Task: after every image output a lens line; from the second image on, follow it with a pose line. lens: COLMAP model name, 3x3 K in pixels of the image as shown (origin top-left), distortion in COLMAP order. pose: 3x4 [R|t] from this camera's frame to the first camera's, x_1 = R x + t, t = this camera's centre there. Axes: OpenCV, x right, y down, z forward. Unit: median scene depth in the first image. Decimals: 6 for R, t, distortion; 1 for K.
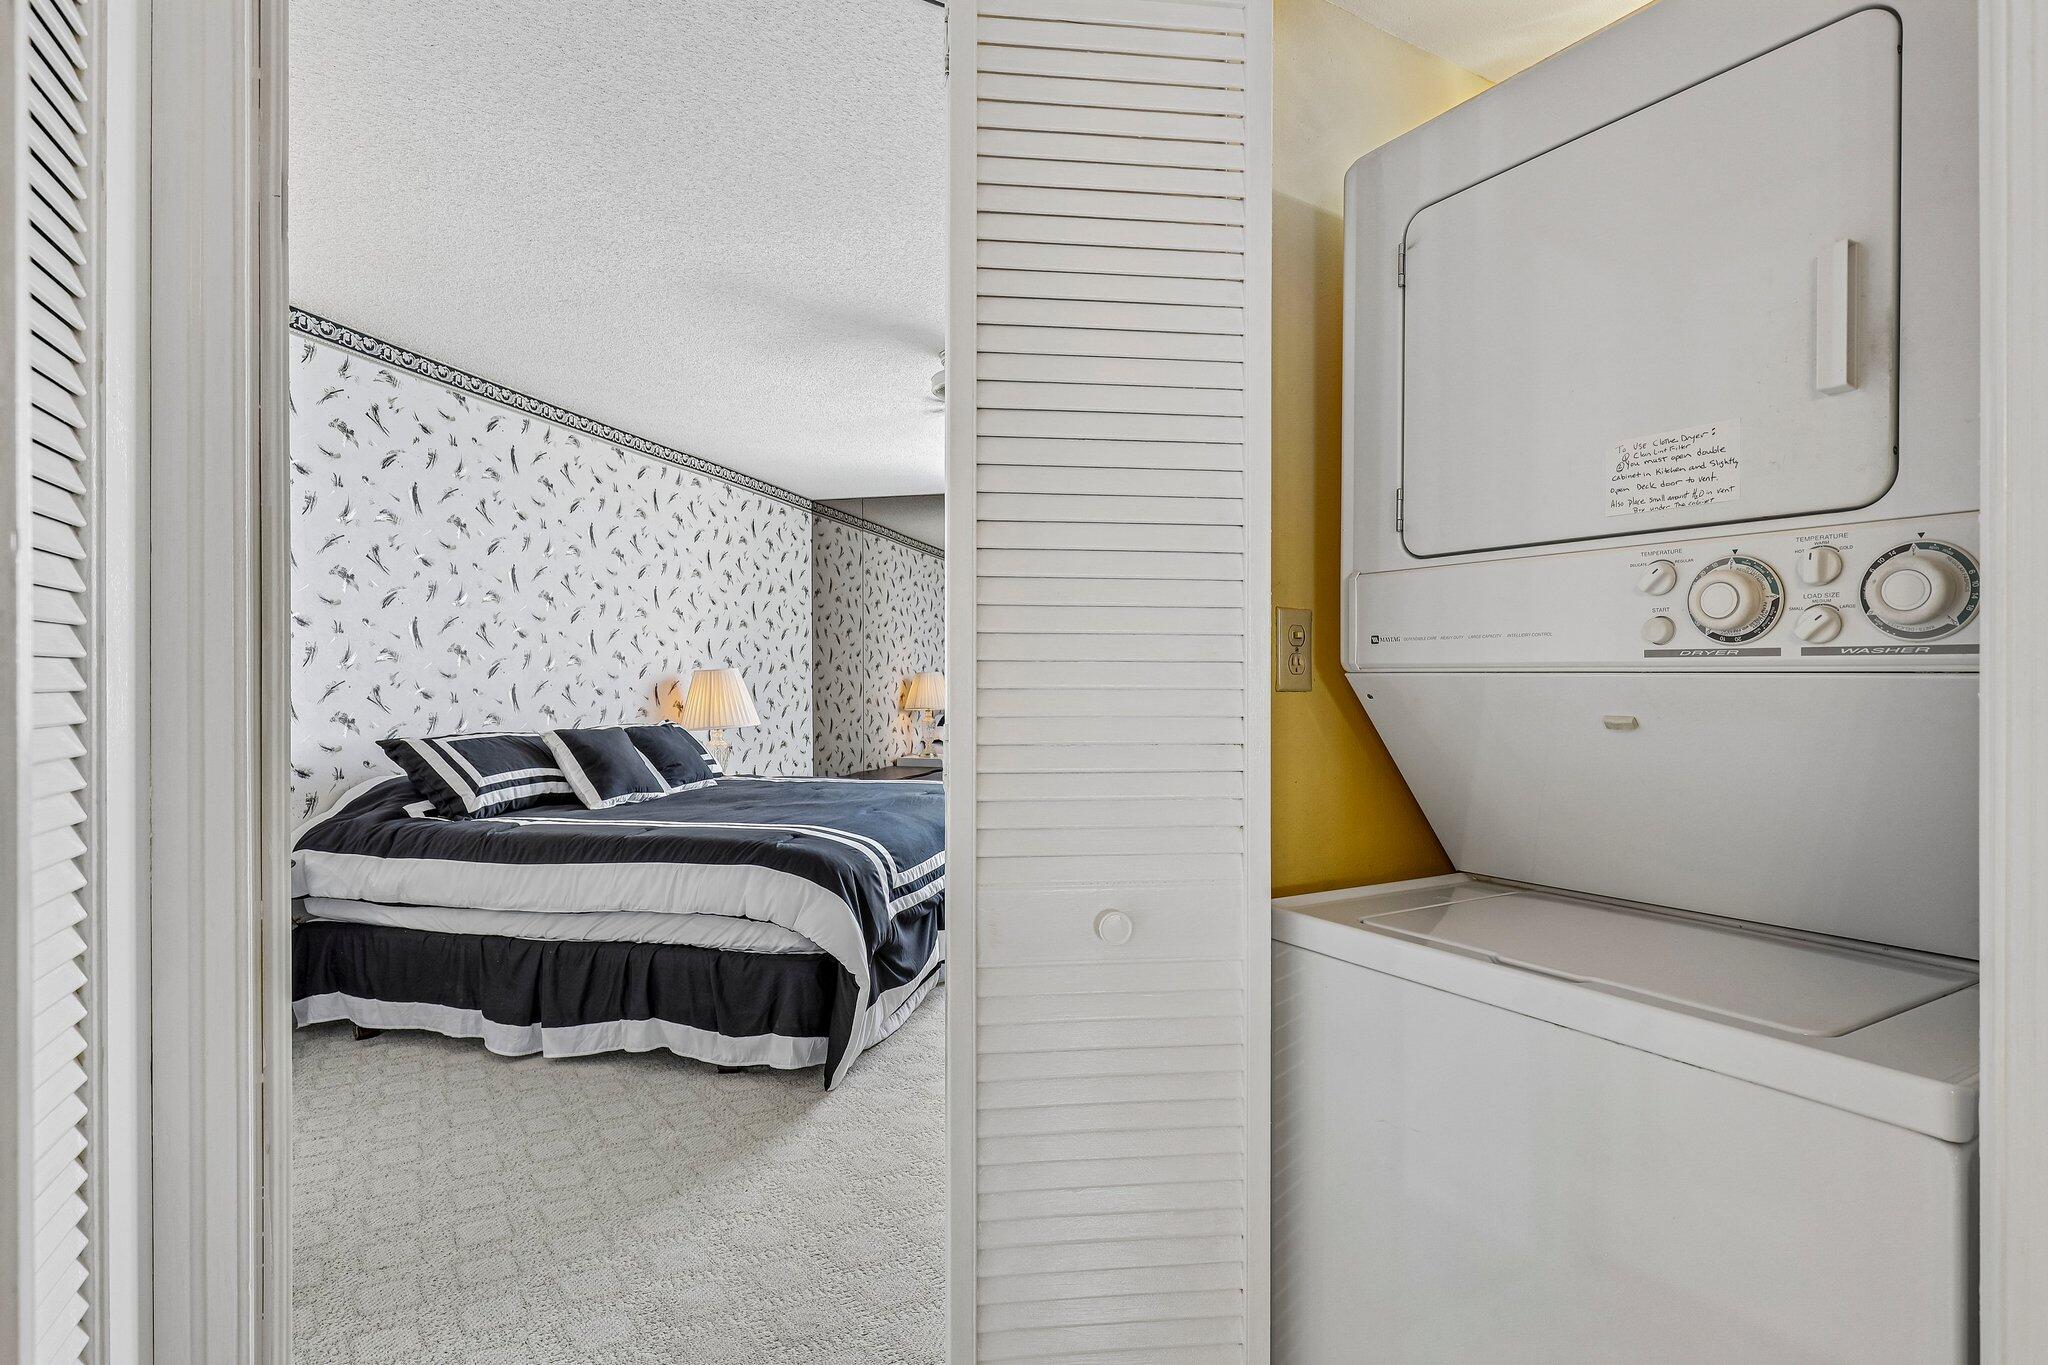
lens RADIAL K [[1055.6, 0, 1029.2], [0, 1055.6, 682.7], [0, 0, 1]] dist [-0.001057, -0.000429]
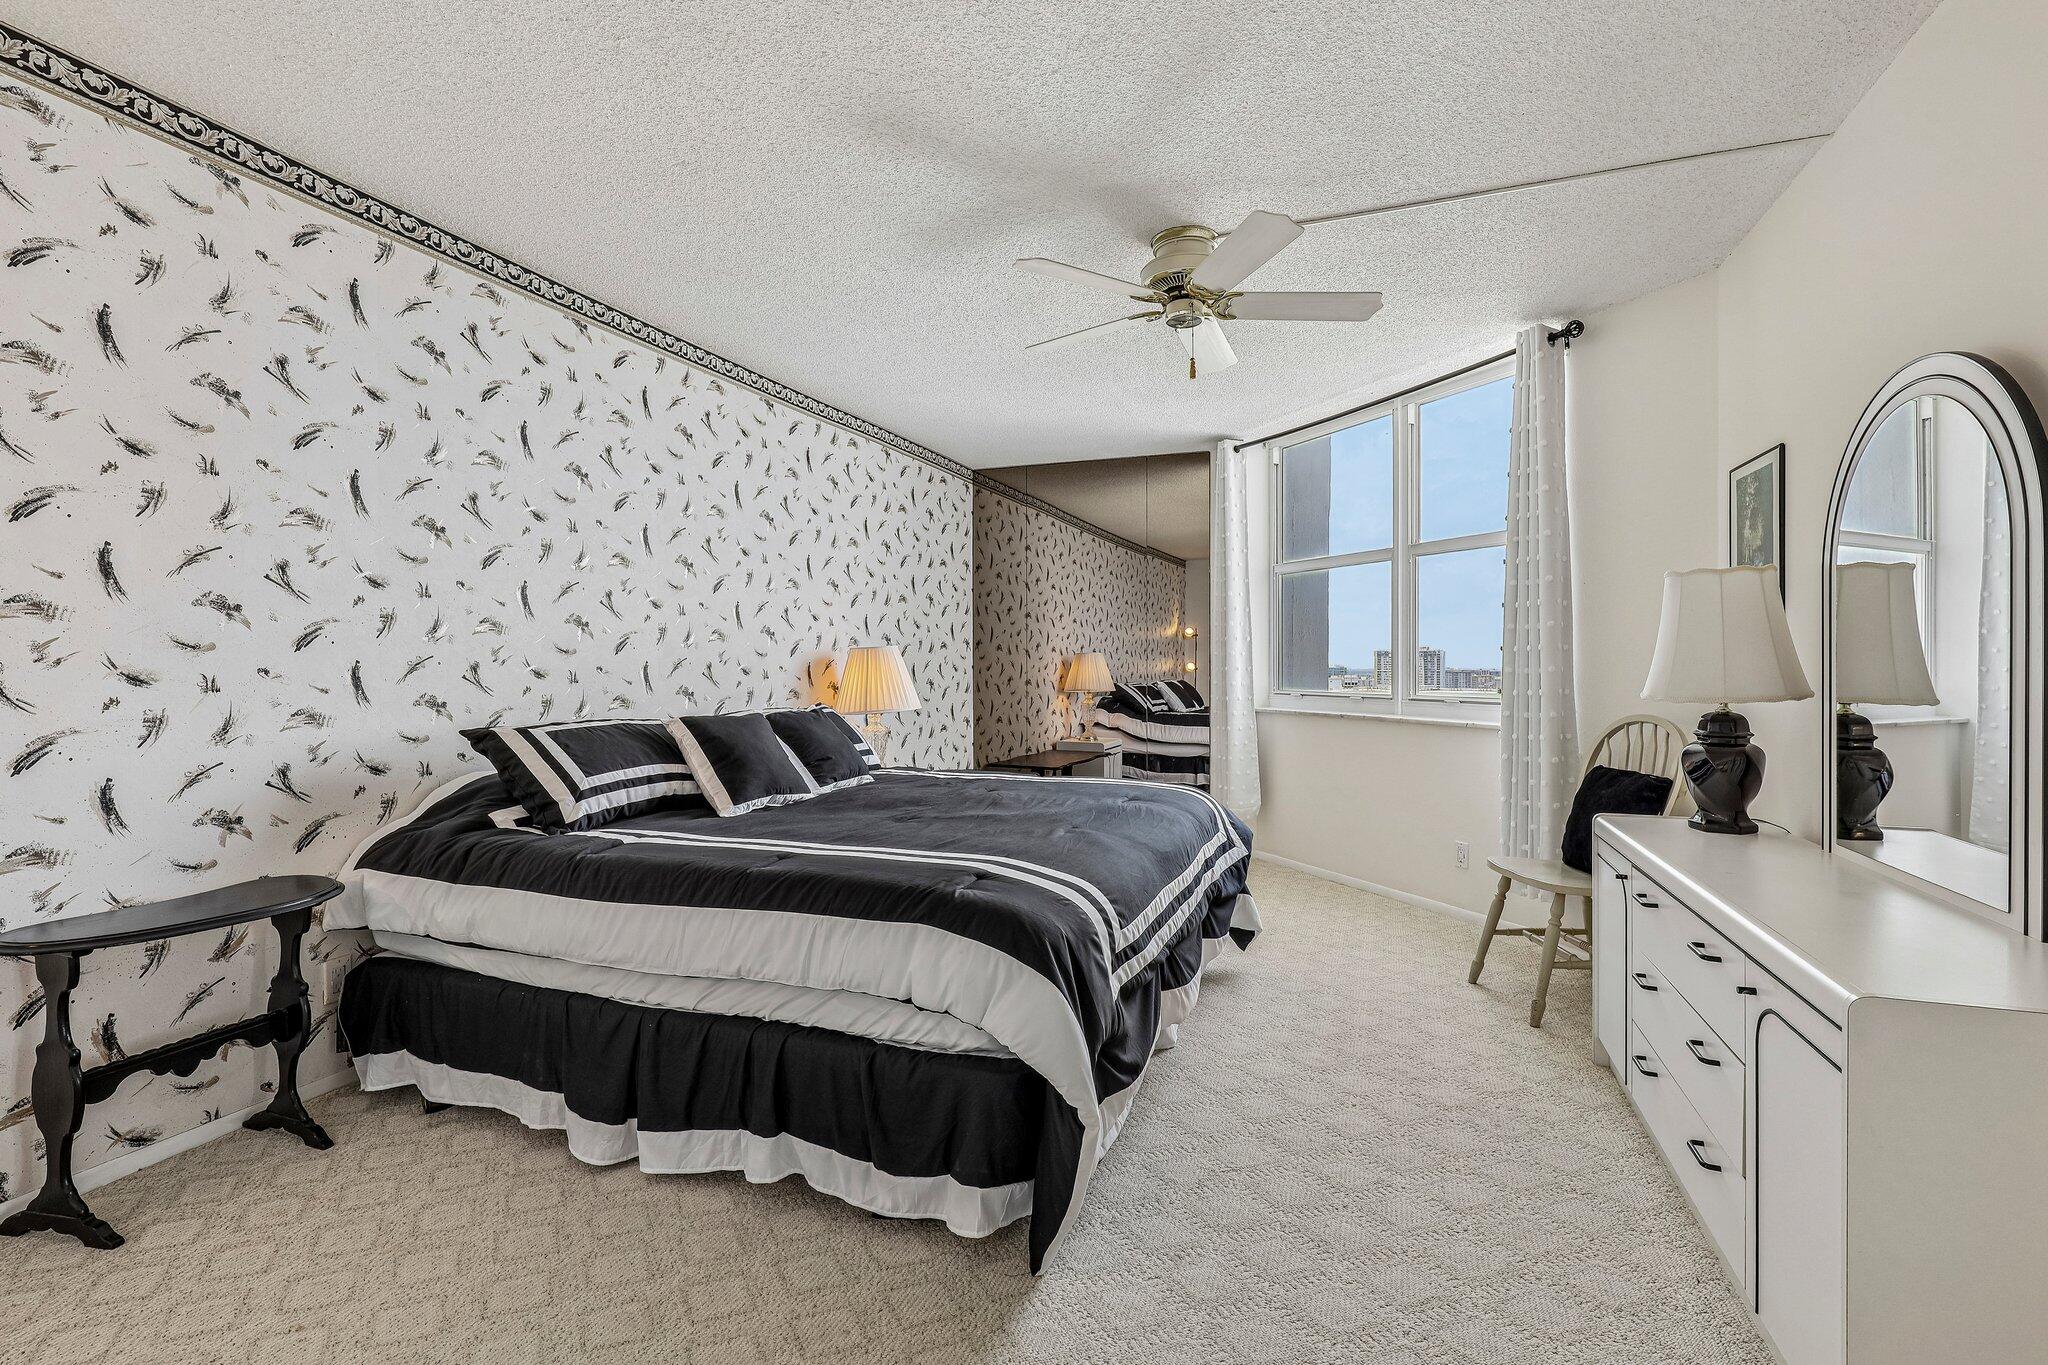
lens RADIAL K [[922.0, 0, 1038.3], [0, 922.0, 674.8], [0, 0, 1]] dist [-0.000148, -0.002537]
pose [[0.993468, 0.004754, -0.114012, -0.095894], [-0.003599, 0.999940, 0.010334, 0.003565], [0.114055, -0.009857, 0.993426, 0.334388]]
